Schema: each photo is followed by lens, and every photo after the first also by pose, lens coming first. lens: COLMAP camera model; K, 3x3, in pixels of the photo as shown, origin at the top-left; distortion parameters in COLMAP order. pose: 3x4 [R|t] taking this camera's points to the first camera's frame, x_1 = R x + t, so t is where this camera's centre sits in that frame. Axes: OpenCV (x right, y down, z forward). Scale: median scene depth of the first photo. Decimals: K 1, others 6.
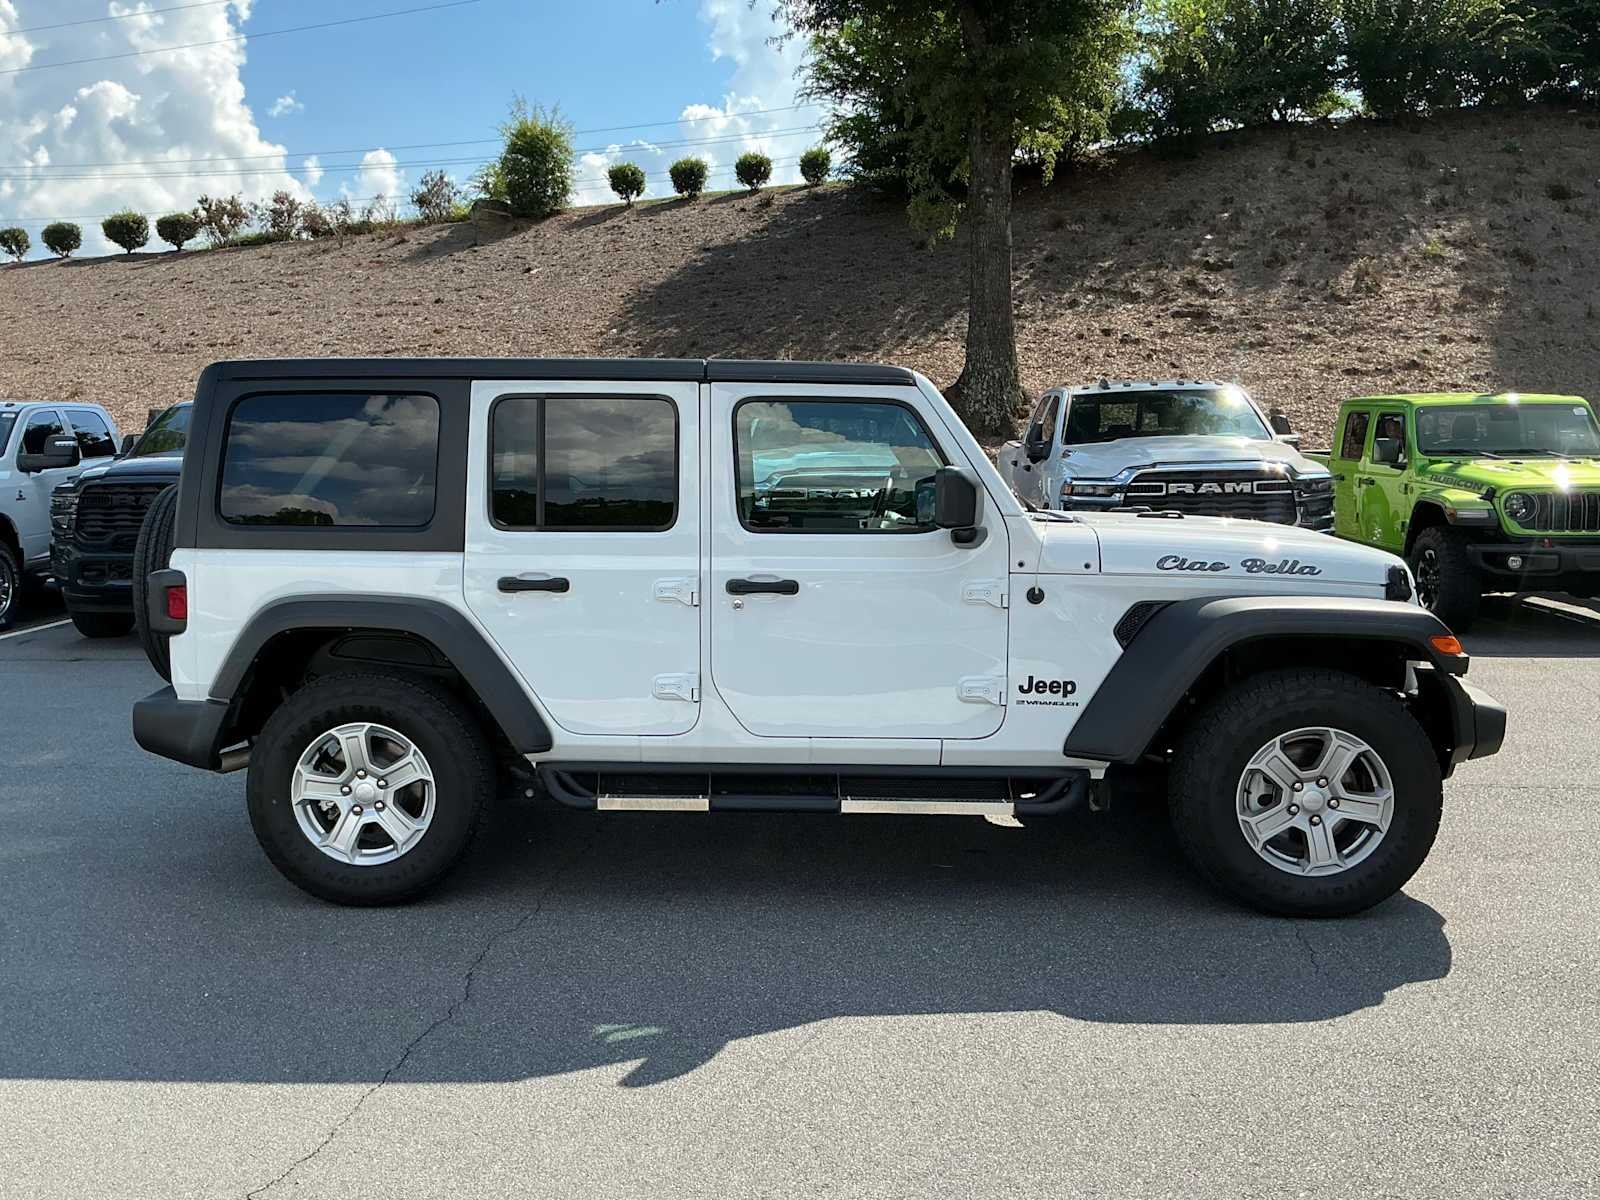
lens RADIAL K [[1402.8, 0, 797.4], [0, 1402.8, 559.0], [0, 0, 1]] dist [0.098207, -0.202942]
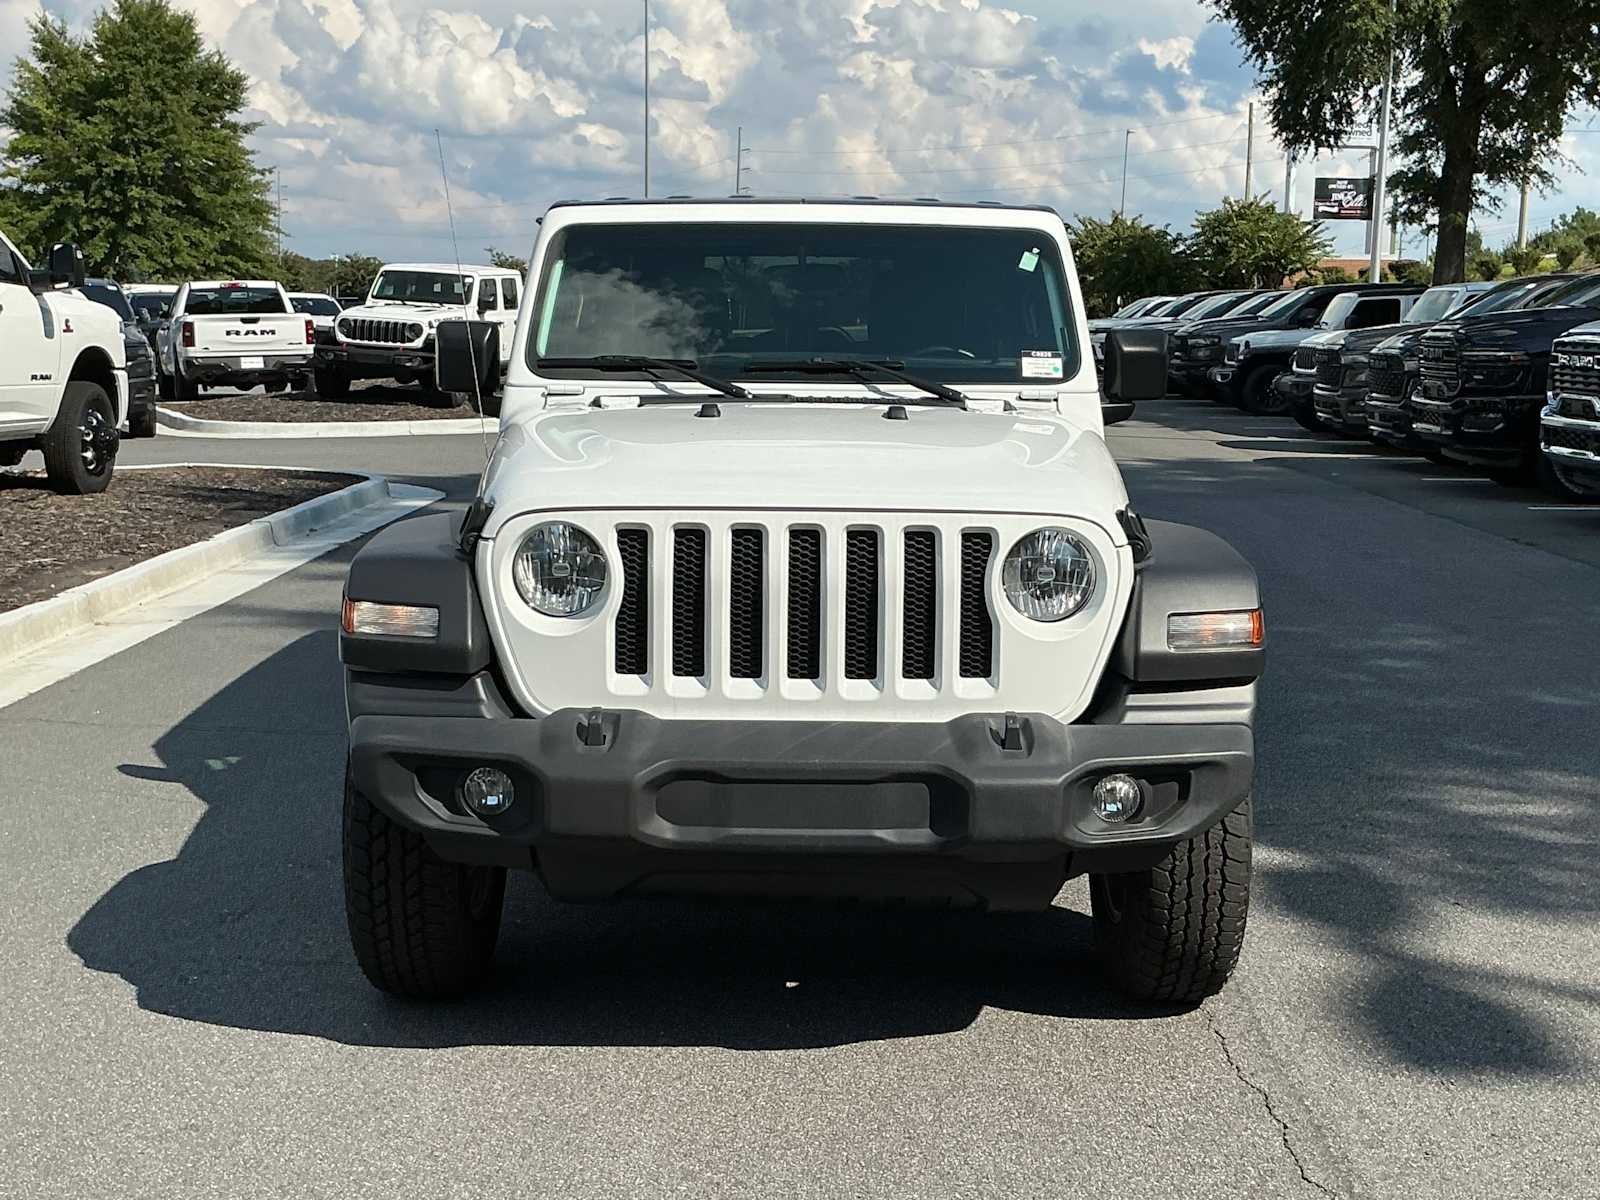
lens RADIAL K [[2012.5, 0, 806.1], [0, 2012.5, 559.6], [0, 0, 1]] dist [0.122207, -0.327166]
pose [[0.054218, 0.133755, -0.989530, 1.311161], [-0.081704, 0.988259, 0.129107, -0.094827], [0.995181, 0.073849, 0.064510, 1.092849]]
